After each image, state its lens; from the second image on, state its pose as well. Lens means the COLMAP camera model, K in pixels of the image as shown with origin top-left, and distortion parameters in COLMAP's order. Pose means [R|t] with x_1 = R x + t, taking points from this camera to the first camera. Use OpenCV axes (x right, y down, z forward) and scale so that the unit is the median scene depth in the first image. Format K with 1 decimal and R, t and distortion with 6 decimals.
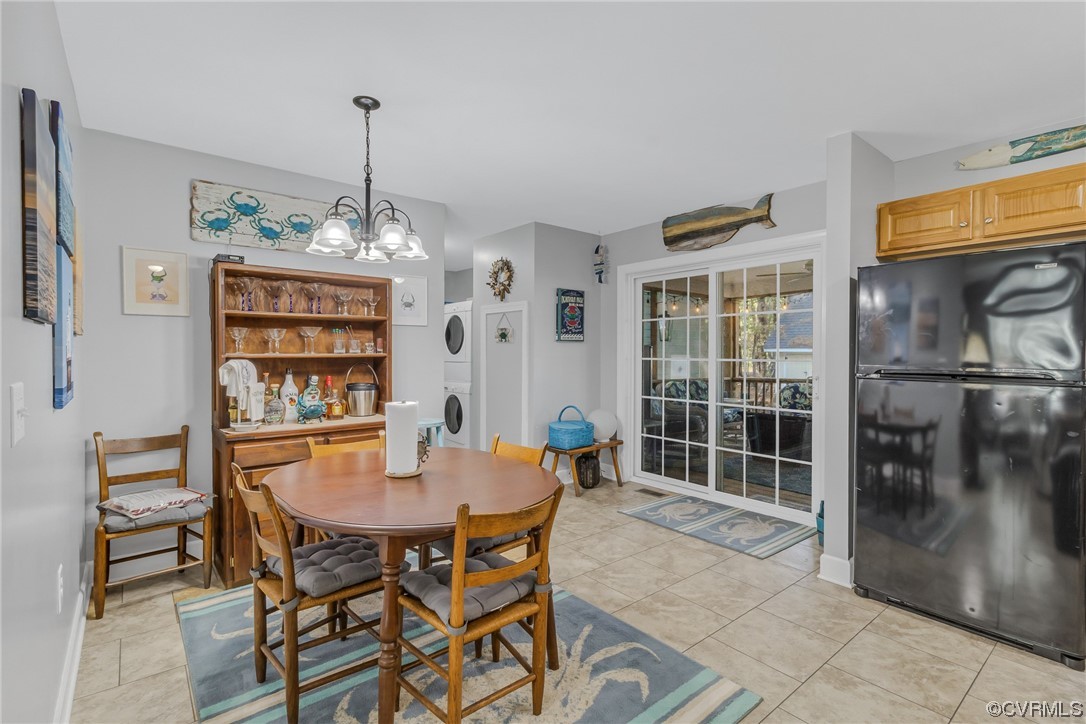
lens RADIAL K [[508.5, 0, 540.0], [0, 508.5, 359.7], [0, 0, 1]] dist [0.008992, -0.000003]
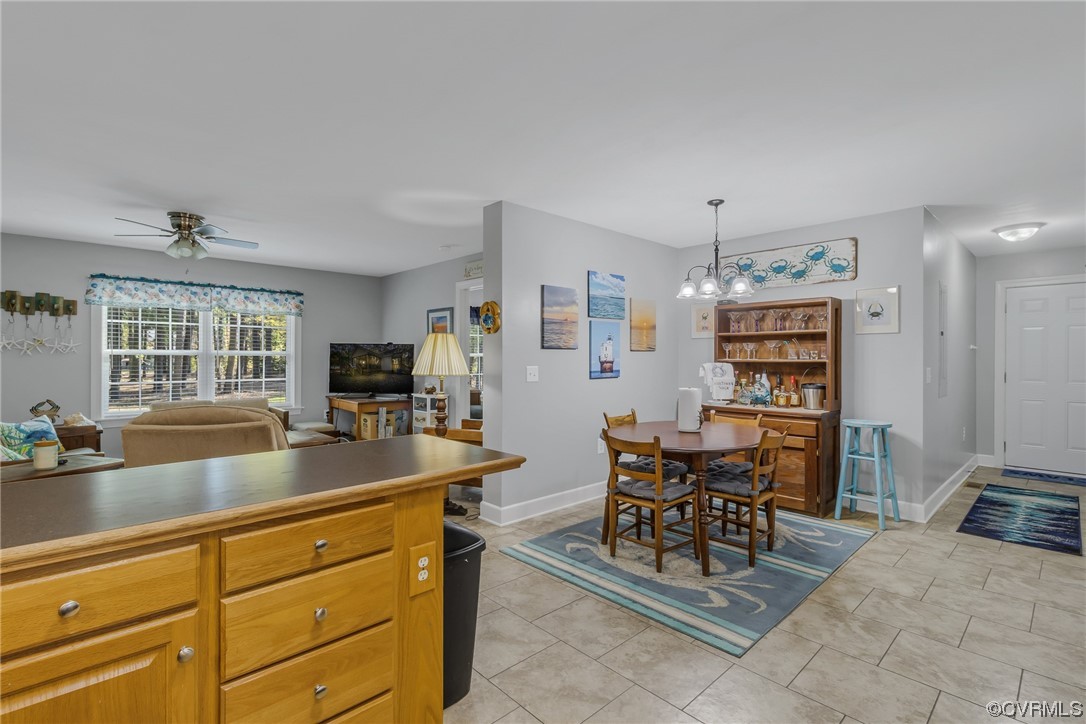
lens RADIAL K [[508.5, 0, 550.8], [0, 508.5, 357.4], [0, 0, 1]] dist [0.008992, -0.000003]
pose [[0.084486, -0.000670, -0.996424, 0.858319], [-0.014917, 0.999887, -0.001937, -0.005133], [0.996313, 0.015027, 0.084467, 0.255585]]
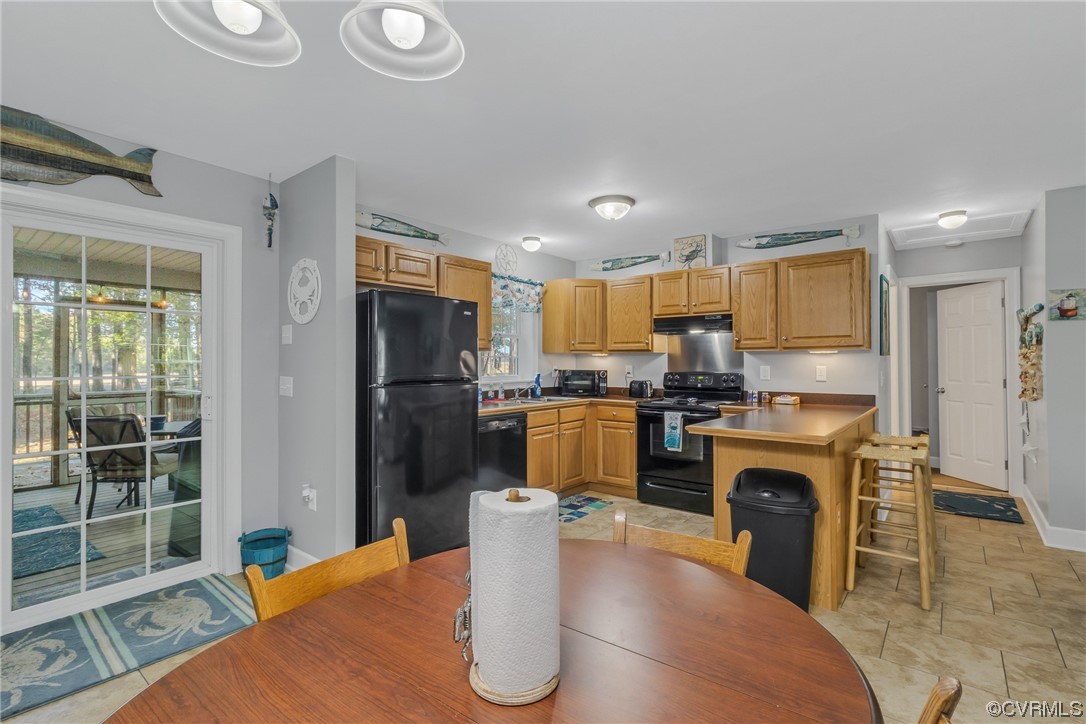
lens RADIAL K [[508.5, 0, 550.9], [0, 508.5, 357.5], [0, 0, 1]] dist [0.008992, -0.000003]
pose [[-0.215760, 0.010335, 0.976392, -0.429190], [0.015854, 0.999849, -0.007080, -0.013337], [-0.976318, 0.013952, -0.215892, 0.670732]]
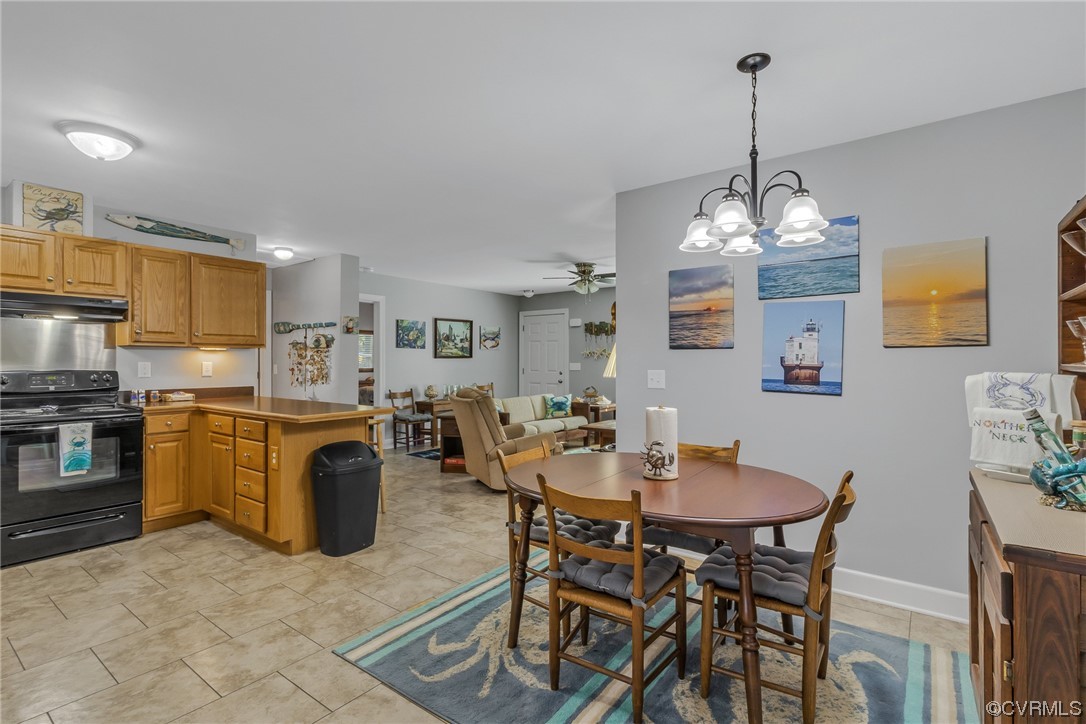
lens RADIAL K [[508.5, 0, 534.6], [0, 508.5, 358.9], [0, 0, 1]] dist [0.008992, -0.000003]
pose [[-0.971558, -0.003215, -0.236780, 0.145095], [-0.005738, 0.999934, 0.009967, -0.016889], [0.236732, 0.011042, -0.971512, 1.241589]]
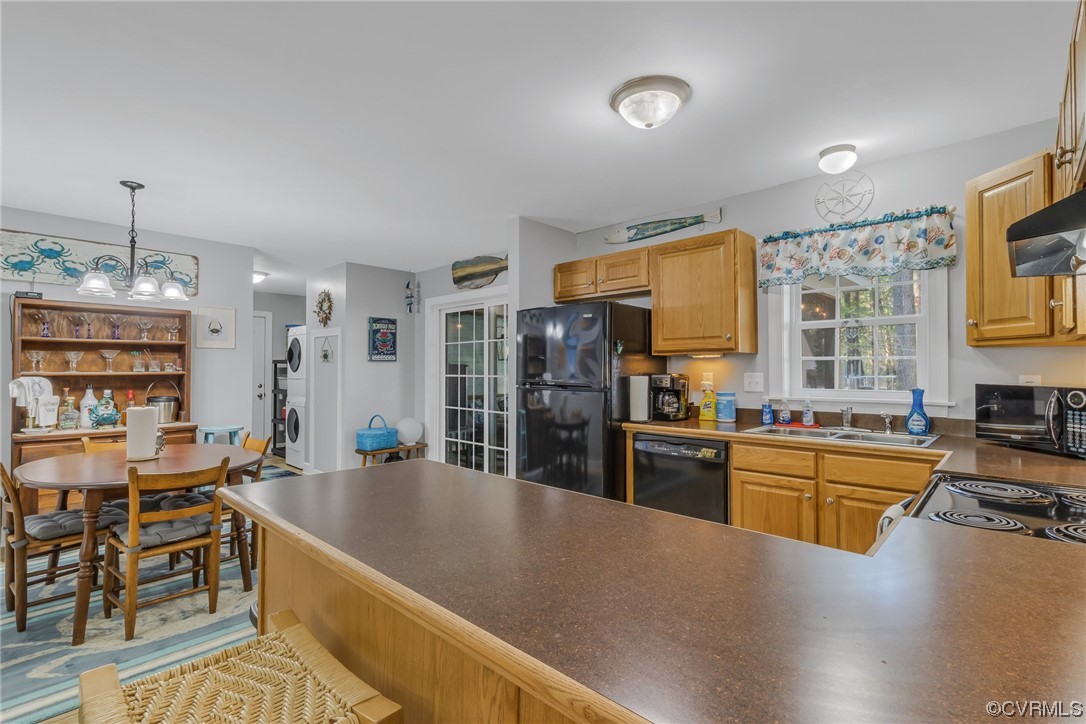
lens RADIAL K [[508.5, 0, 541.5], [0, 508.5, 363.6], [0, 0, 1]] dist [0.008992, -0.000003]
pose [[0.991747, 0.000941, 0.128205, 0.394186], [0.002515, 0.999638, -0.026788, 0.003219], [-0.128183, 0.026890, 0.991386, -0.325286]]
